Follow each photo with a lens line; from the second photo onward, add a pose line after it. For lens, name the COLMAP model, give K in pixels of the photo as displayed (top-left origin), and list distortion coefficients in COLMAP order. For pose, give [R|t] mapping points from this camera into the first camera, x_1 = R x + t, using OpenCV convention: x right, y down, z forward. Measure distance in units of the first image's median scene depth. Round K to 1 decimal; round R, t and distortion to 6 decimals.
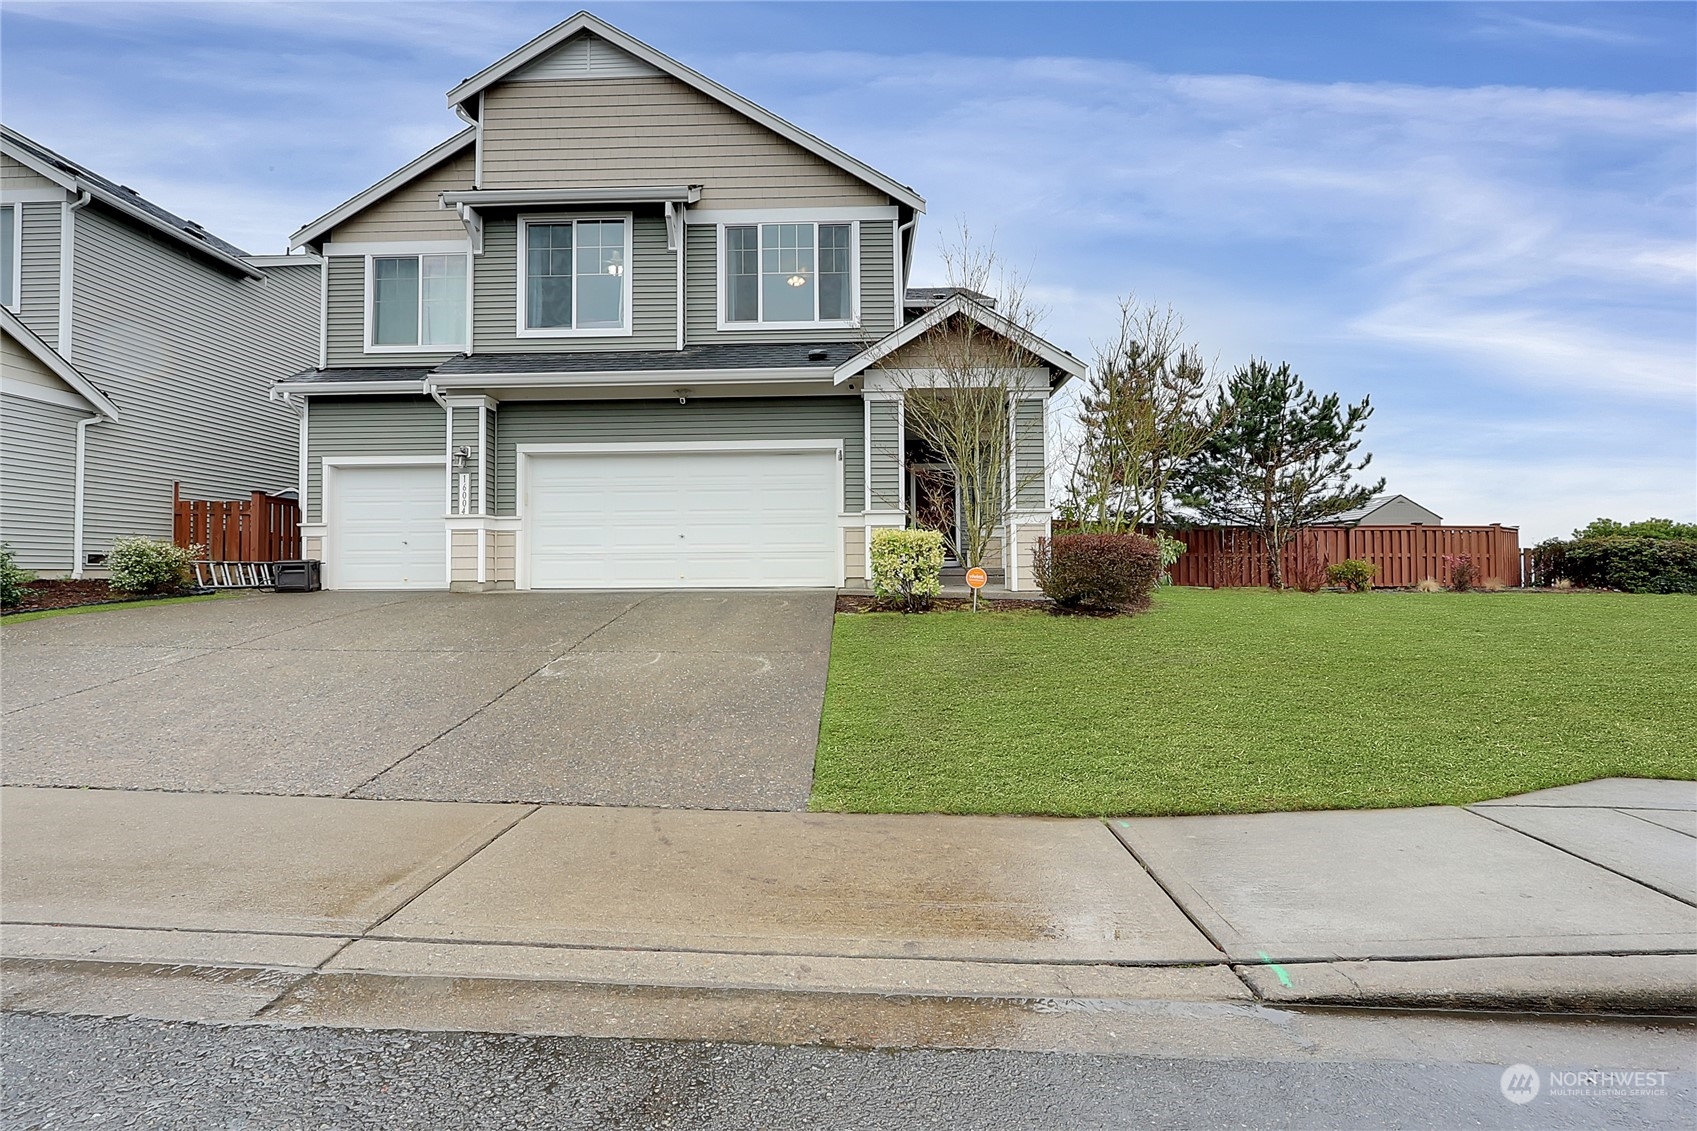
lens RADIAL K [[785.1, 0, 844.5], [0, 785.1, 567.8], [0, 0, 1]] dist [-0.017386, 0.001785]
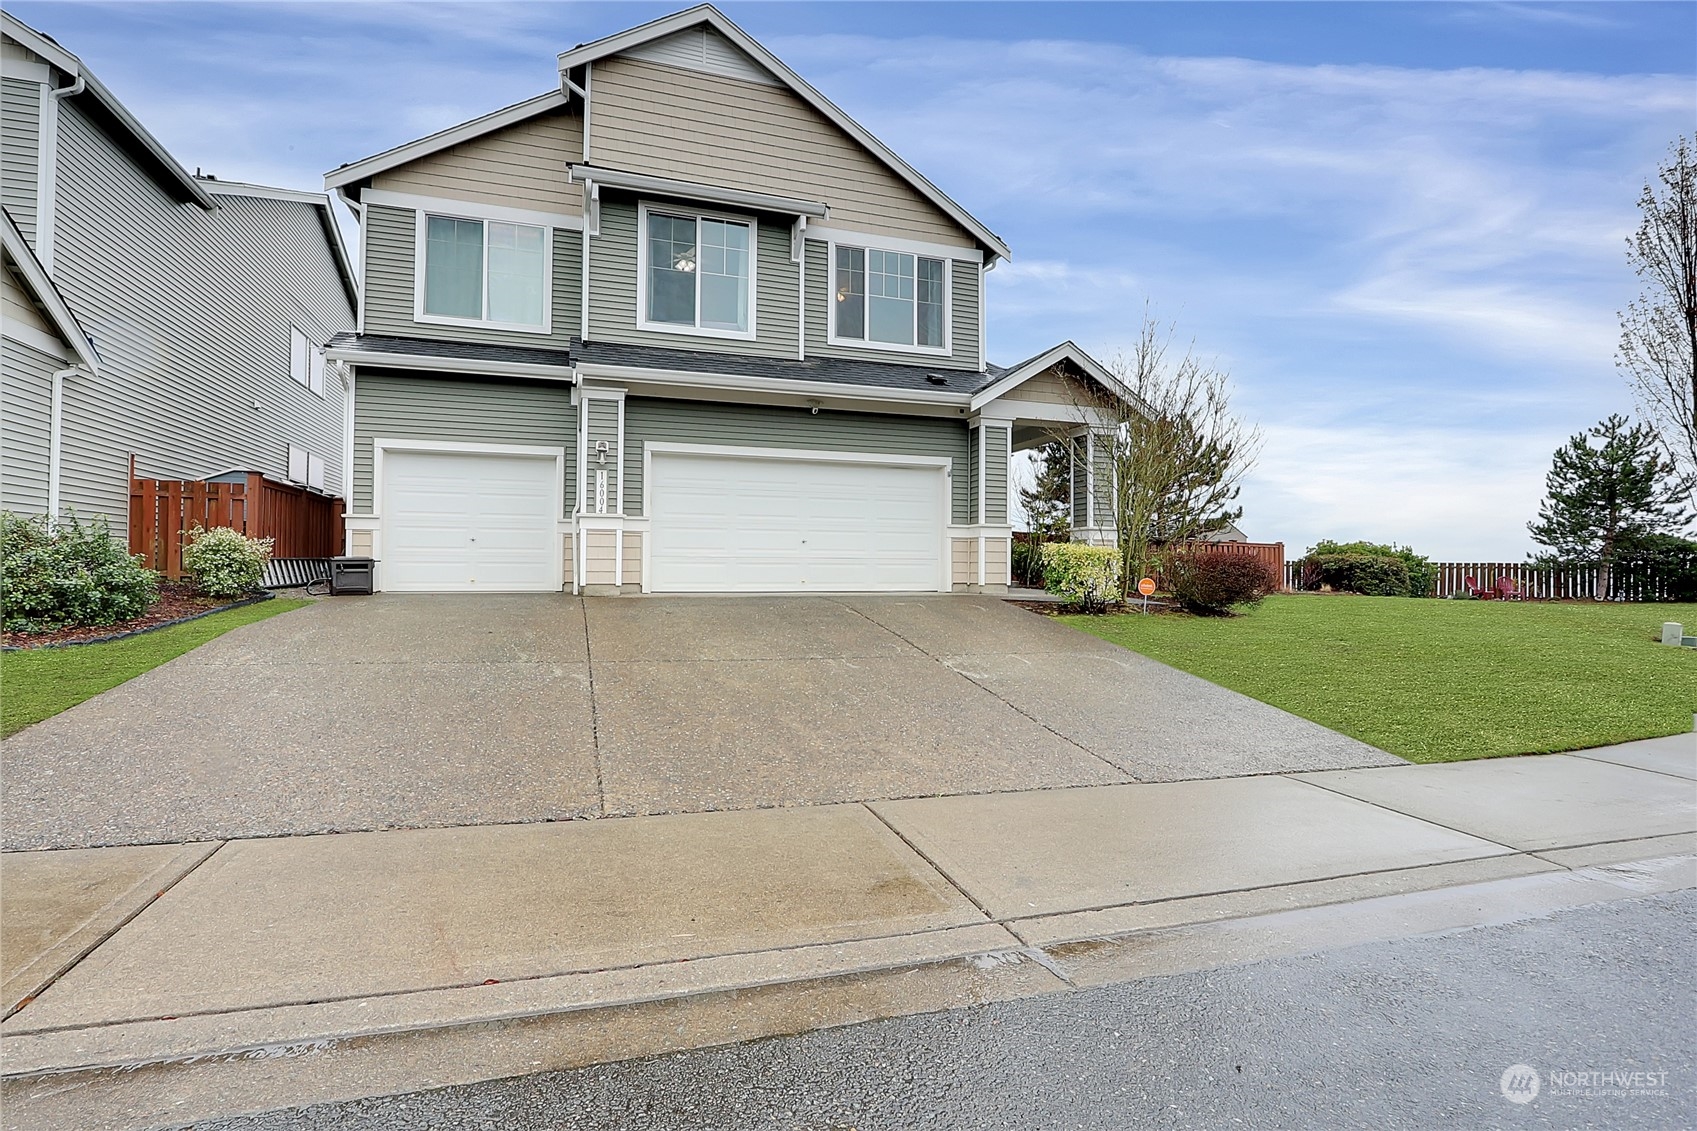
lens RADIAL K [[785.1, 0, 840.0], [0, 785.1, 567.4], [0, 0, 1]] dist [-0.017386, 0.001785]
pose [[0.941202, 0.013369, 0.337581, -0.494188], [-0.014809, 0.999889, 0.001688, -0.008530], [-0.337521, -0.006588, 0.941295, 0.013011]]
